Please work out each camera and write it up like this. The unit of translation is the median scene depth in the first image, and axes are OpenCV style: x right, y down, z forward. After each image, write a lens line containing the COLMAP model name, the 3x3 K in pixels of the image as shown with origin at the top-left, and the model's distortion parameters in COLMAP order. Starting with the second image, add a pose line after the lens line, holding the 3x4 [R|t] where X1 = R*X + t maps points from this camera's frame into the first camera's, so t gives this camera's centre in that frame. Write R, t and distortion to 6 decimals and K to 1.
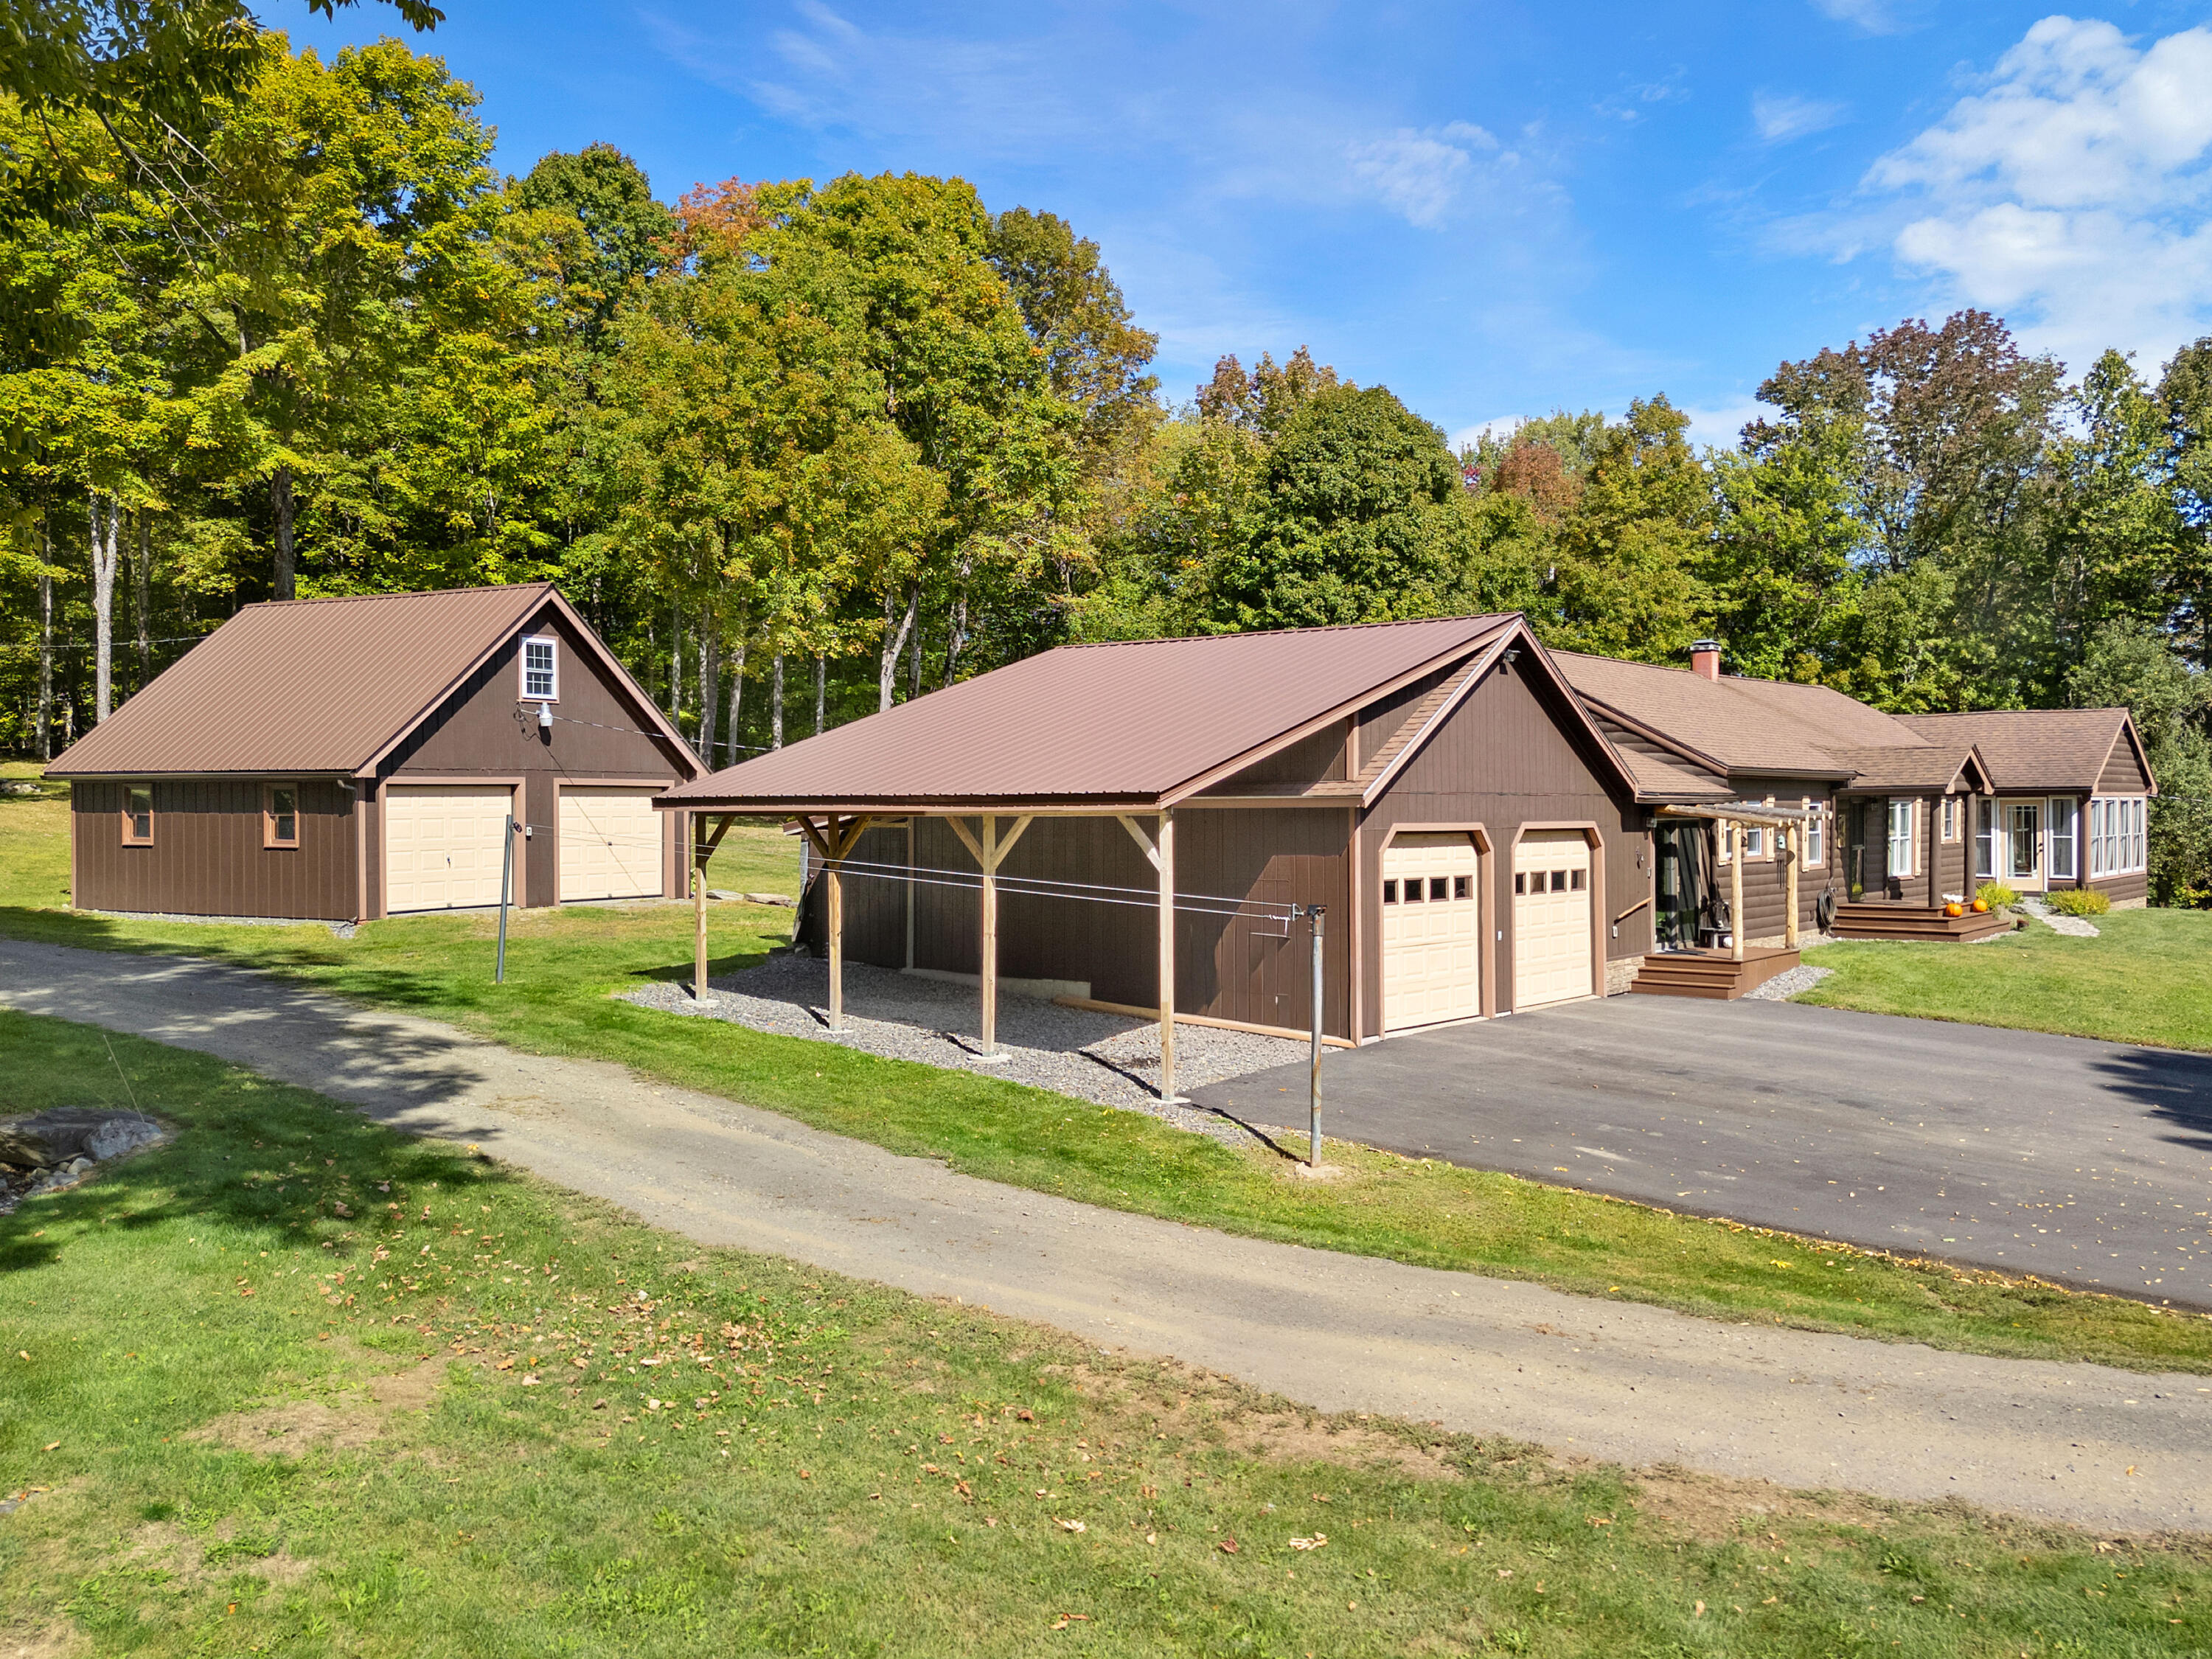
lens RADIAL K [[1816.1, 0, 1240.8], [0, 1816.1, 783.6], [0, 0, 1]] dist [0.099017, -0.037299]
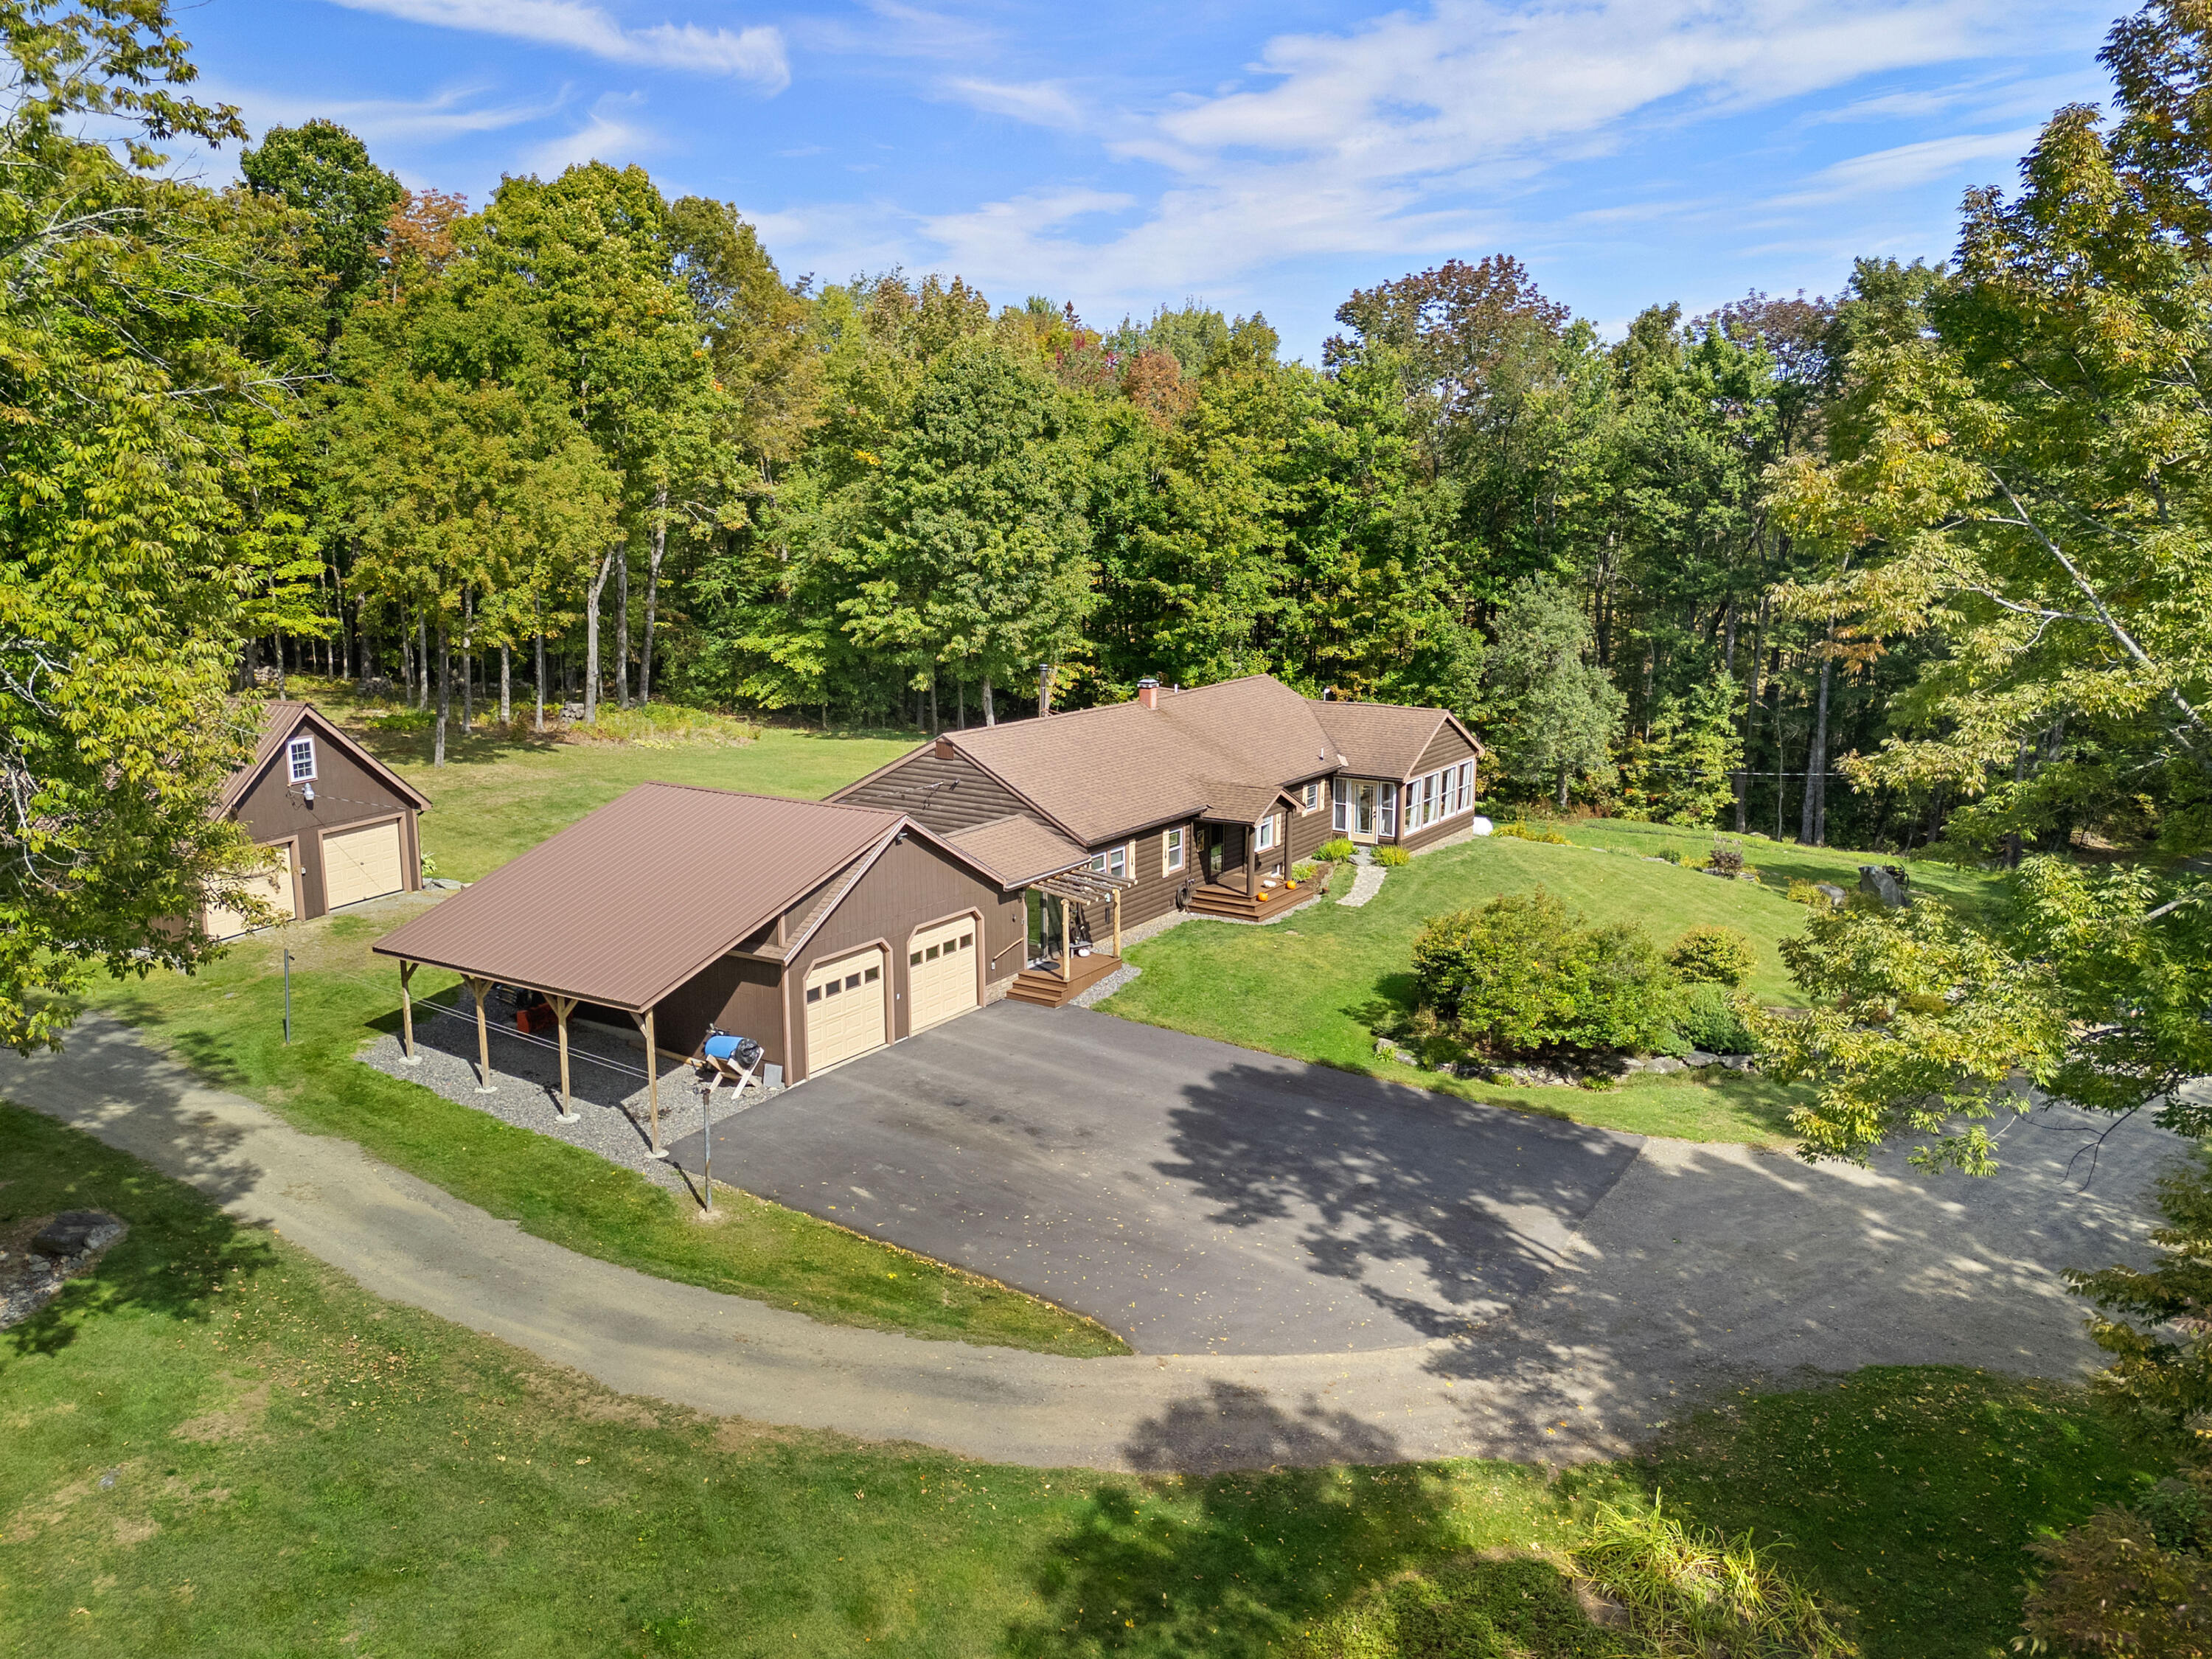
lens RADIAL K [[1644.8, 0, 1106.0], [0, 1644.8, 829.5], [0, 0, 1]] dist [0.076363, 0.000417]
pose [[0.997863, -0.007209, 0.064946, 0.170454], [-0.005511, 0.981069, 0.193579, -0.266088], [-0.065112, -0.193523, 0.978933, -0.356499]]
